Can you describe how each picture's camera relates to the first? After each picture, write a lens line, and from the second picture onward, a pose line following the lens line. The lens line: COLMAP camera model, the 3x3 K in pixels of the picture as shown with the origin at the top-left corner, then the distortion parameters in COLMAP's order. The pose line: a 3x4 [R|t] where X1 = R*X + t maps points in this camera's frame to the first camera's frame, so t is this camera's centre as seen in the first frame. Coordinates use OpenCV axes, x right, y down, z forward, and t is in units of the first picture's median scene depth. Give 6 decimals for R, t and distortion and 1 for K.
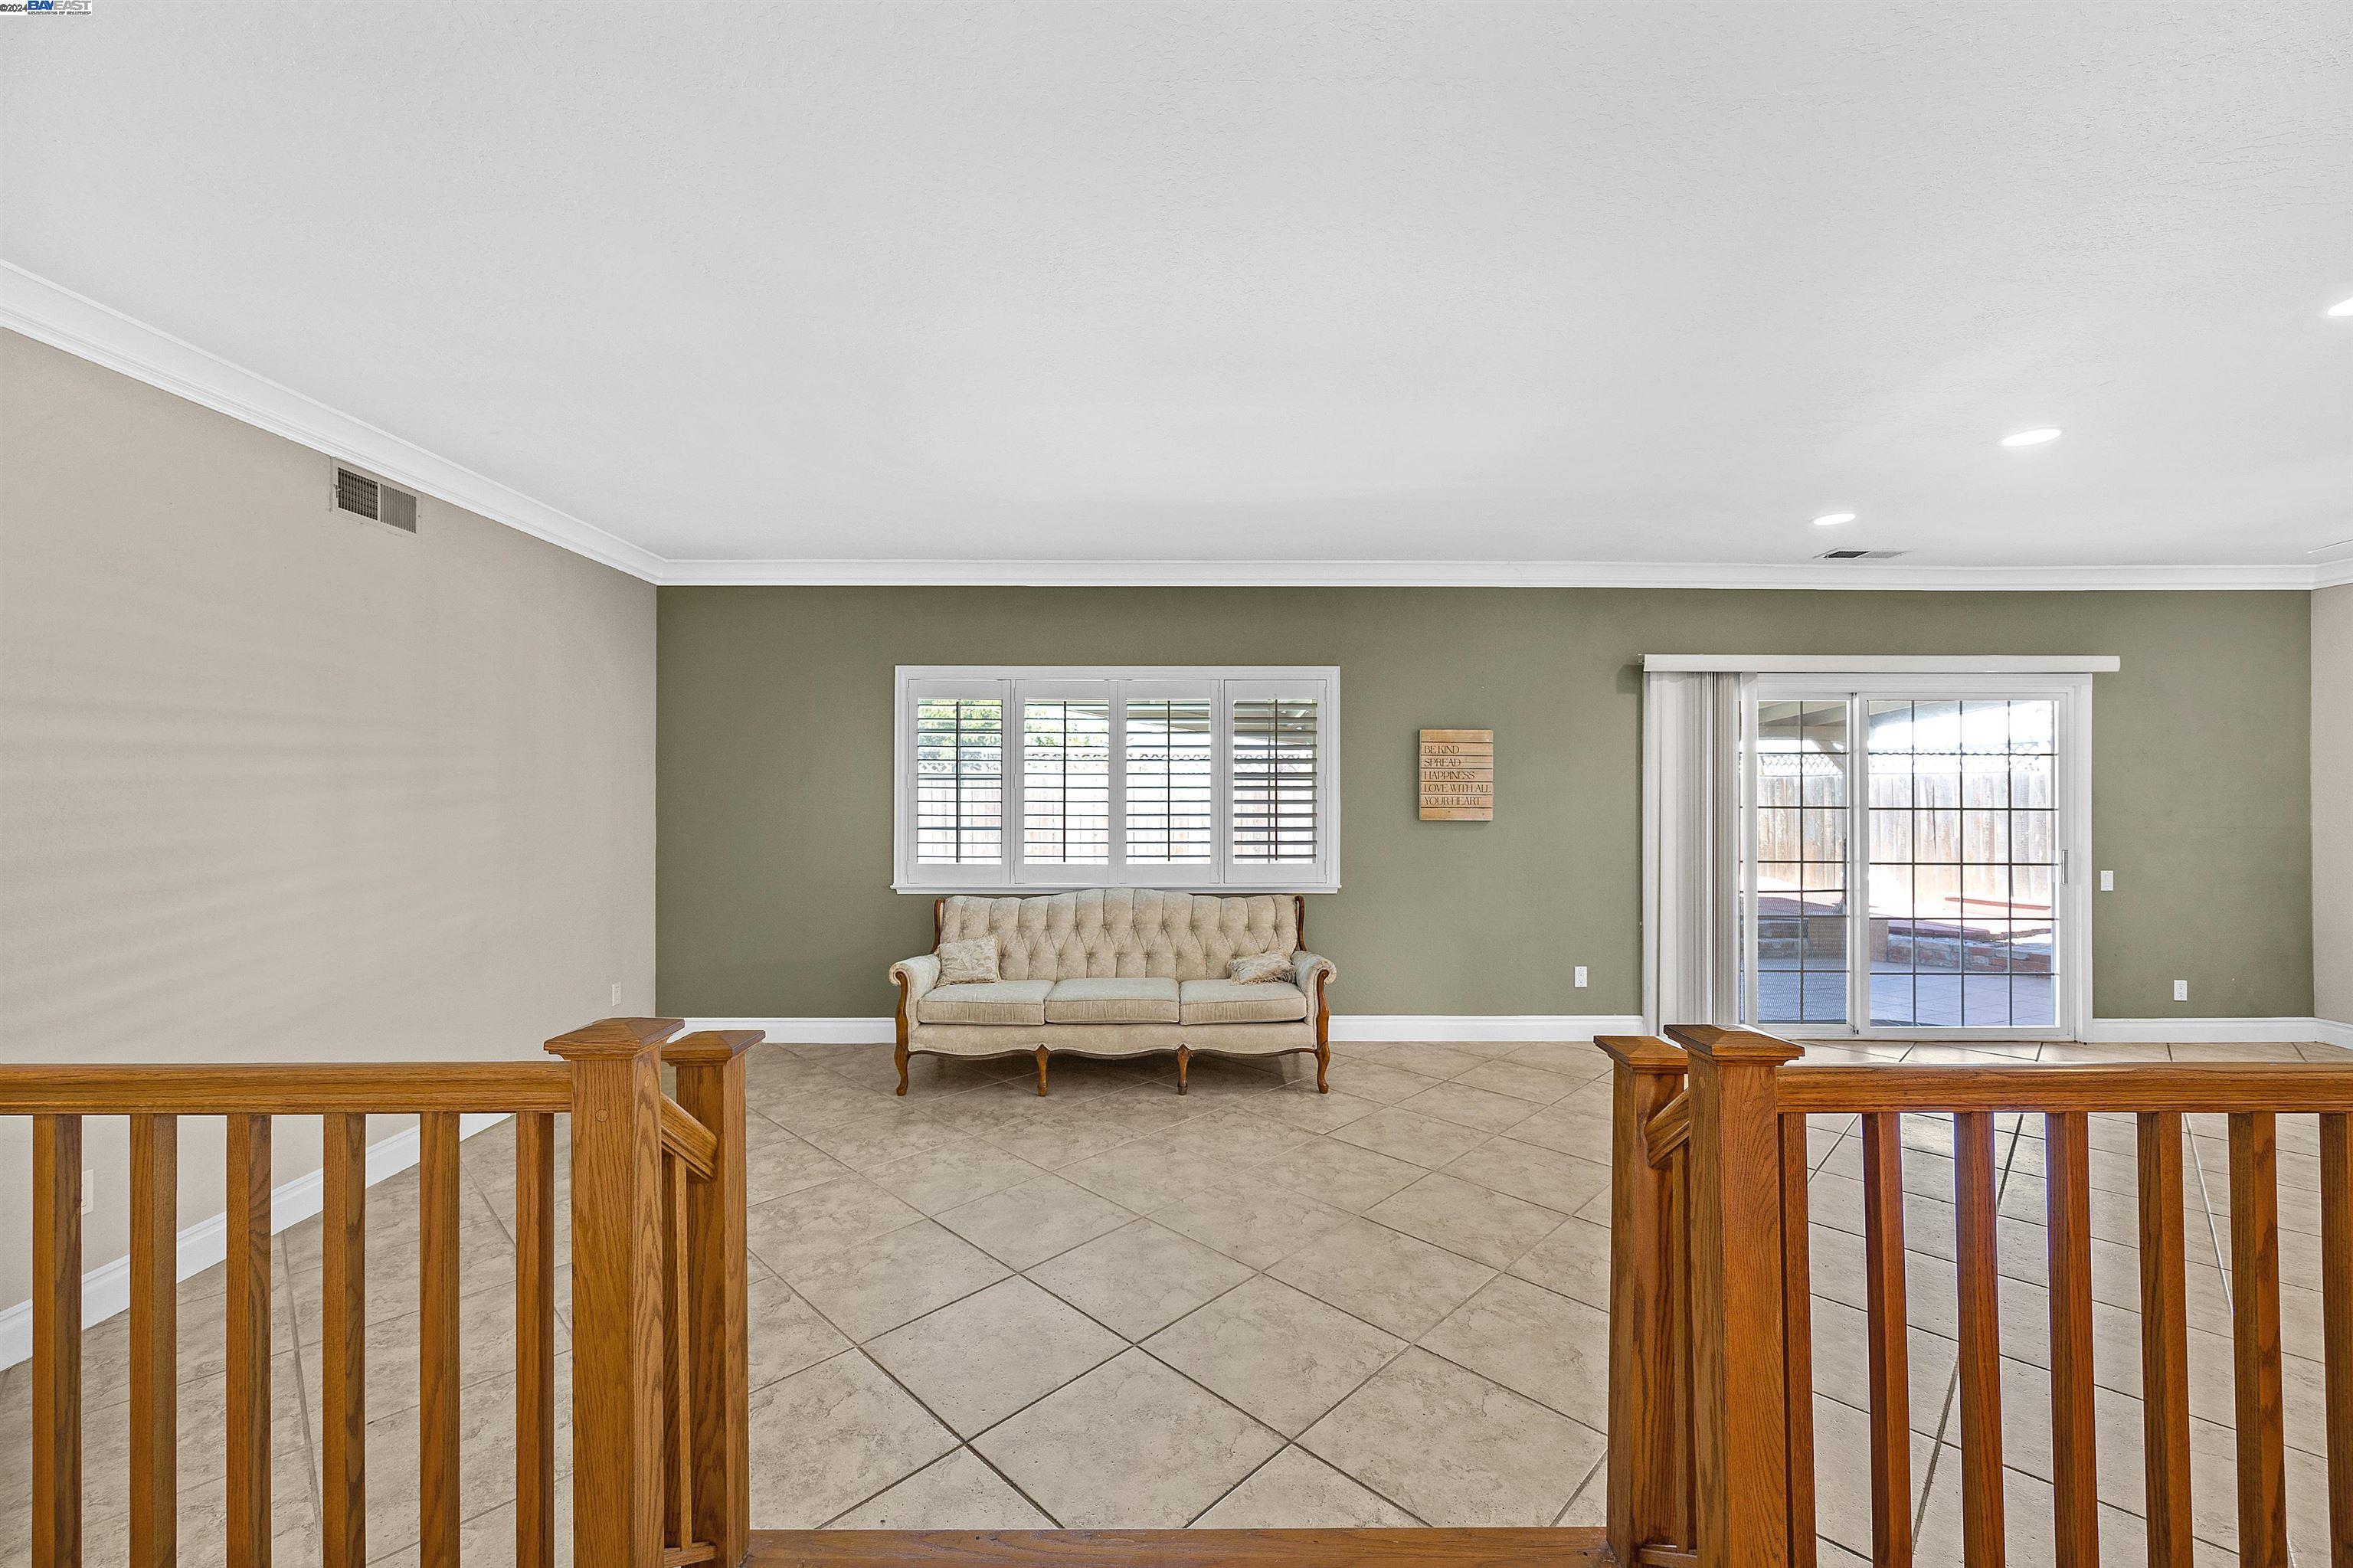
lens RADIAL K [[941.0, 0, 1174.3], [0, 941.0, 784.1], [0, 0, 1]] dist [-0.002760, -0.000686]
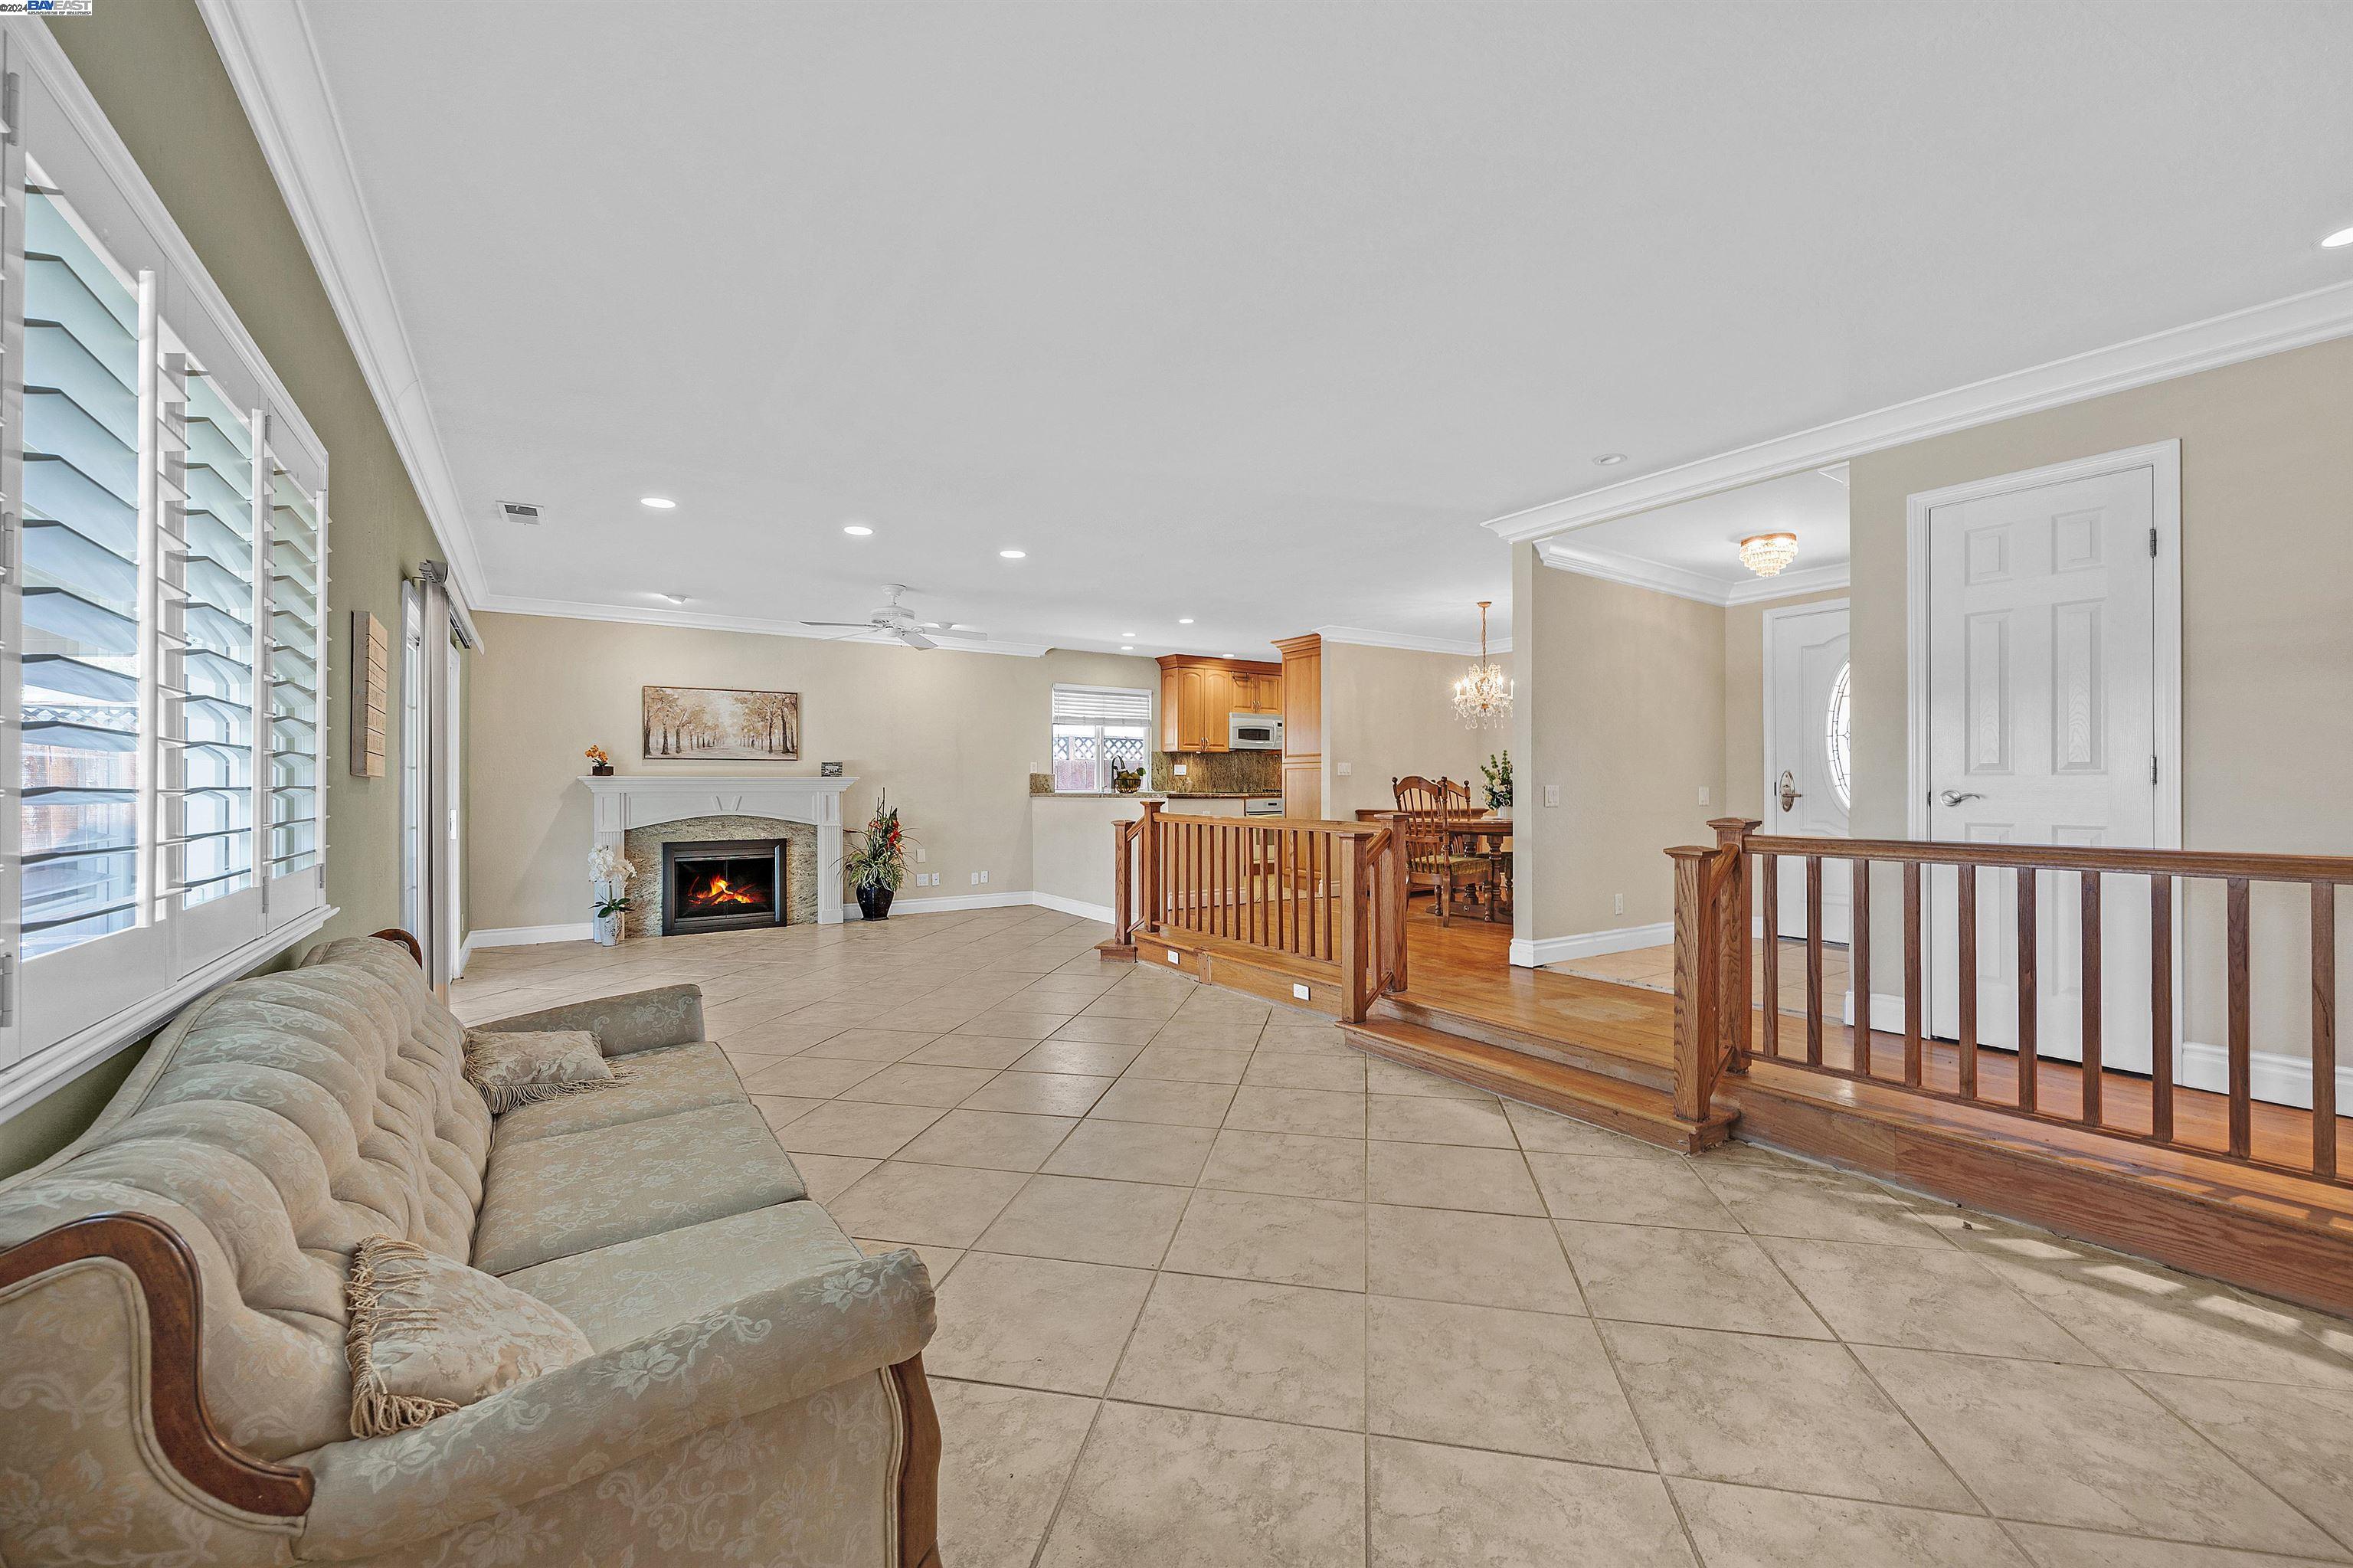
lens RADIAL K [[941.0, 0, 1166.6], [0, 941.0, 784.4], [0, 0, 1]] dist [-0.002760, -0.000686]
pose [[-0.542595, 0.001931, 0.839992, -0.467913], [-0.004696, 0.999975, -0.005333, 0.044543], [-0.839981, -0.006838, -0.542573, 0.908464]]
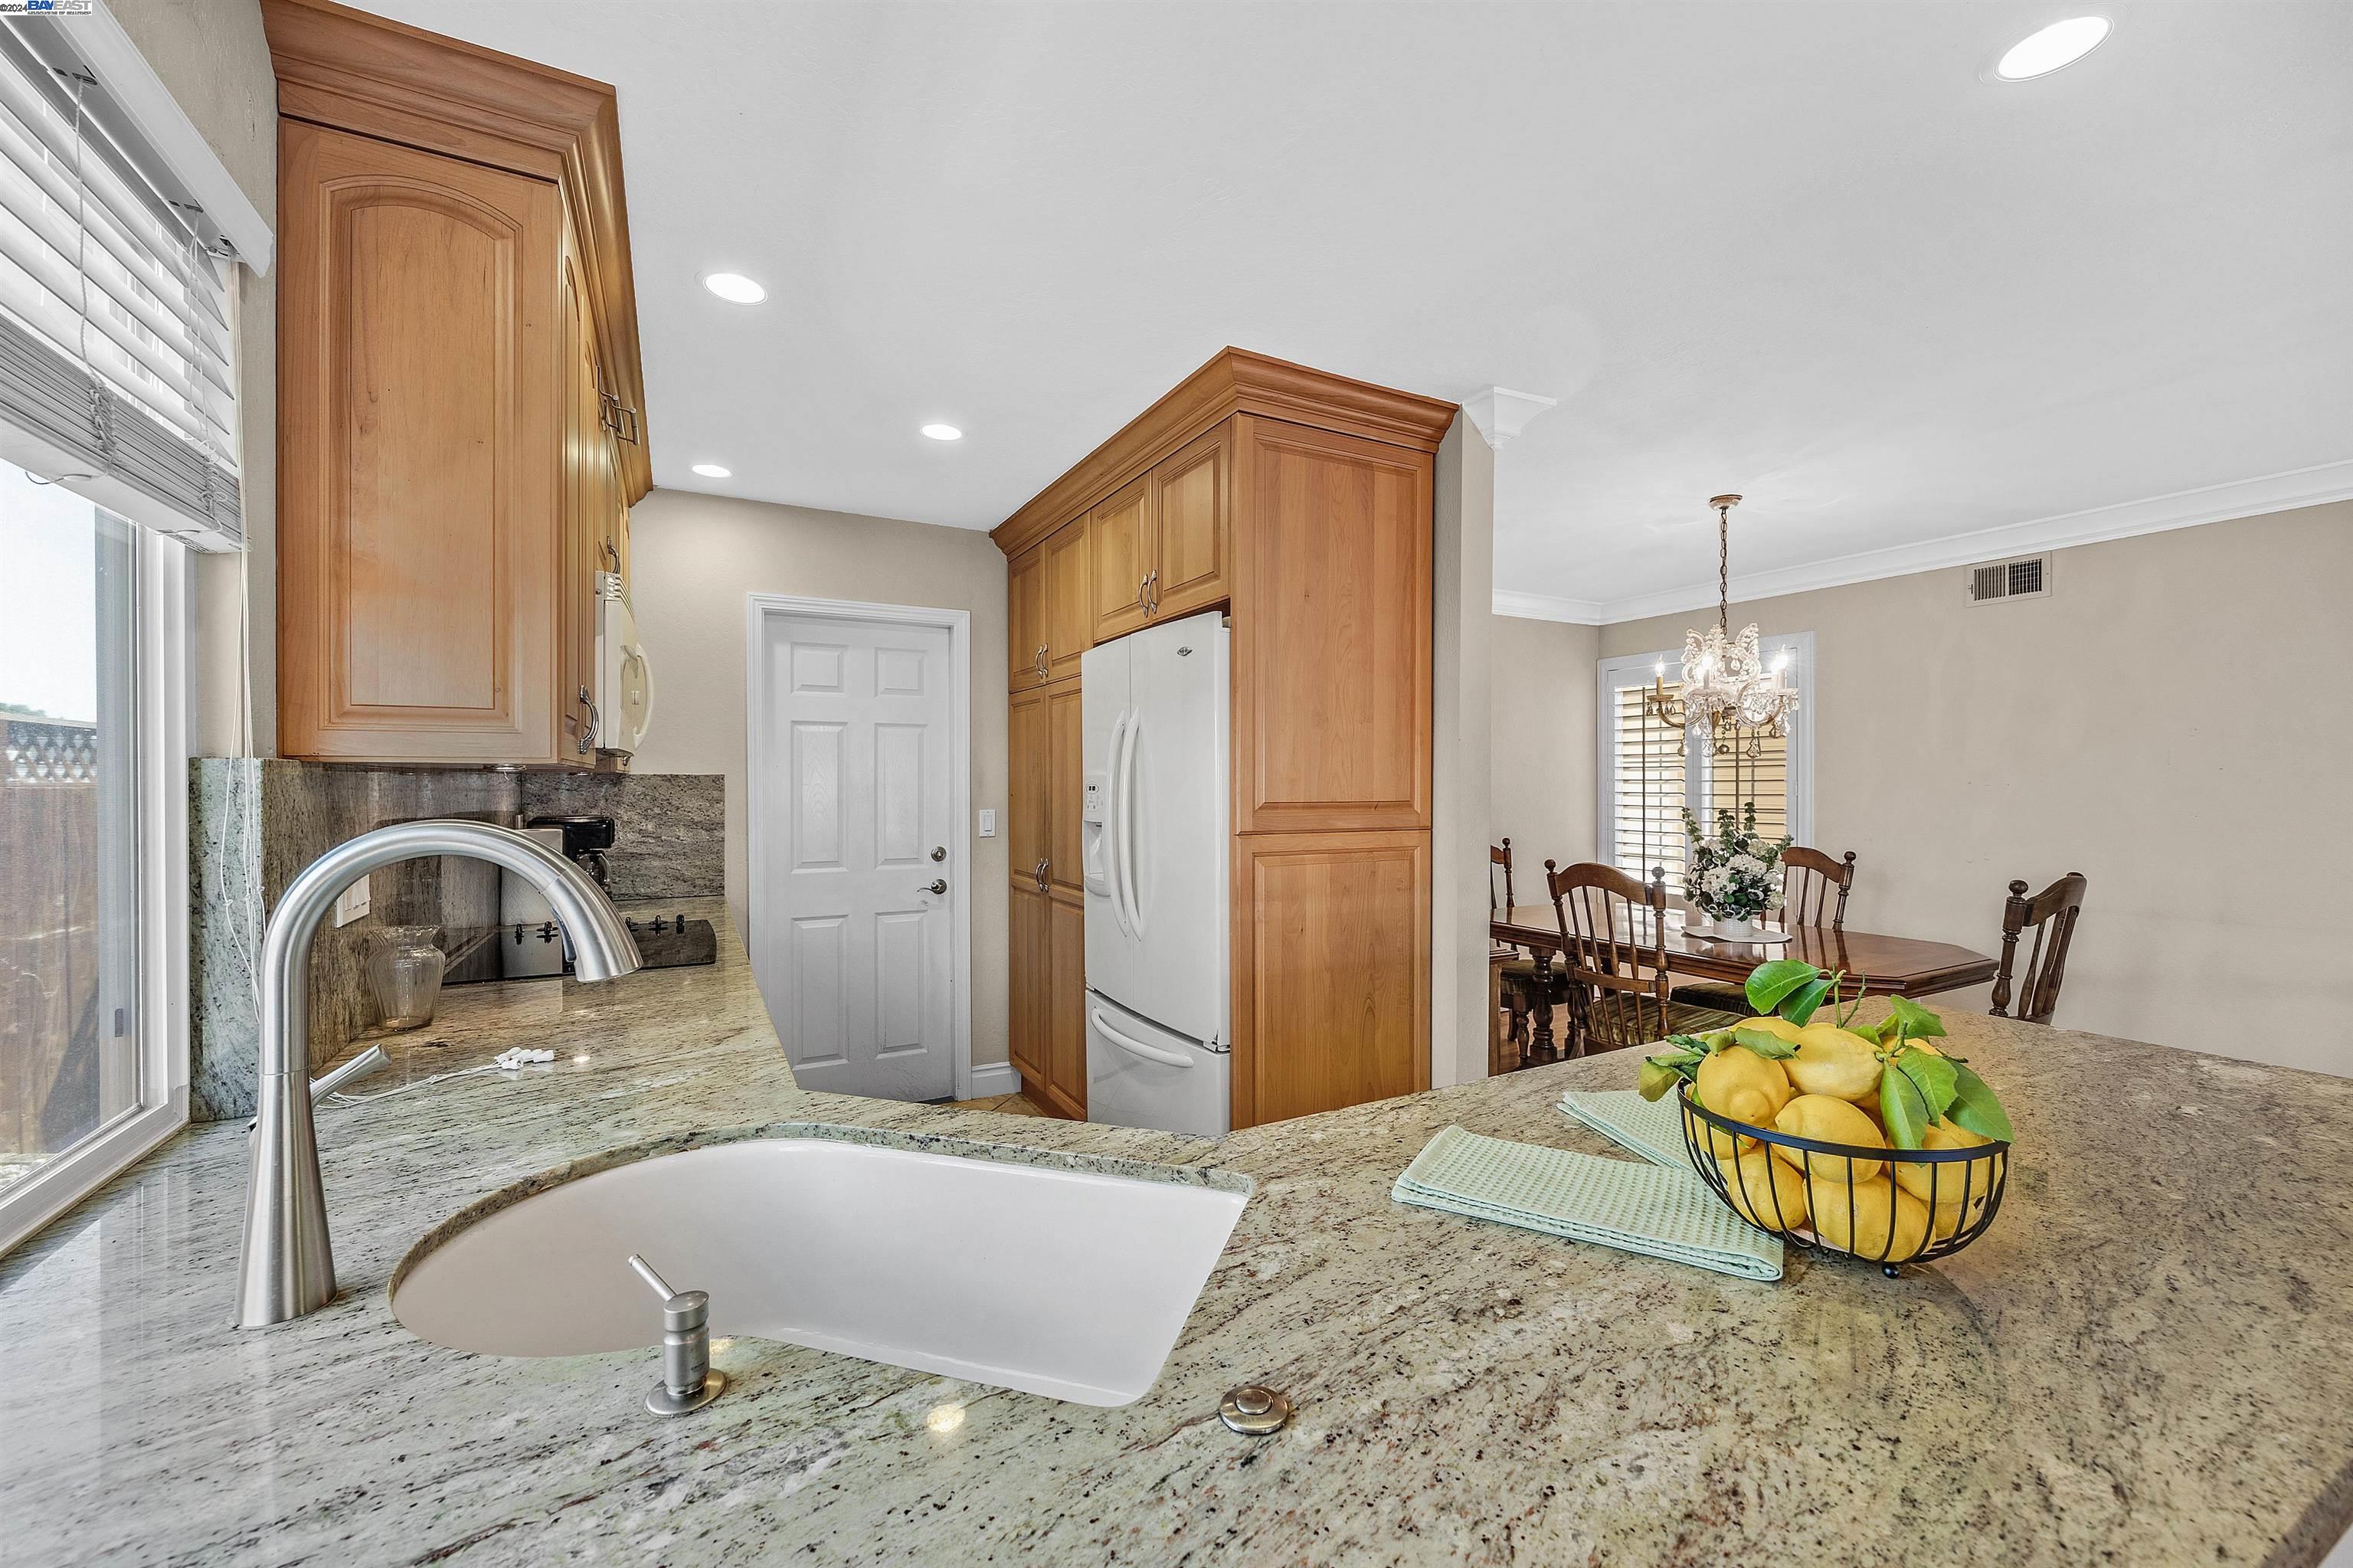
lens RADIAL K [[941.0, 0, 1178.4], [0, 941.0, 787.7], [0, 0, 1]] dist [-0.002760, -0.000686]
pose [[-0.884298, 0.003994, -0.466906, 1.141100], [0.003397, 0.999992, 0.002120, -0.029010], [0.466911, 0.000289, -0.884304, 0.159830]]
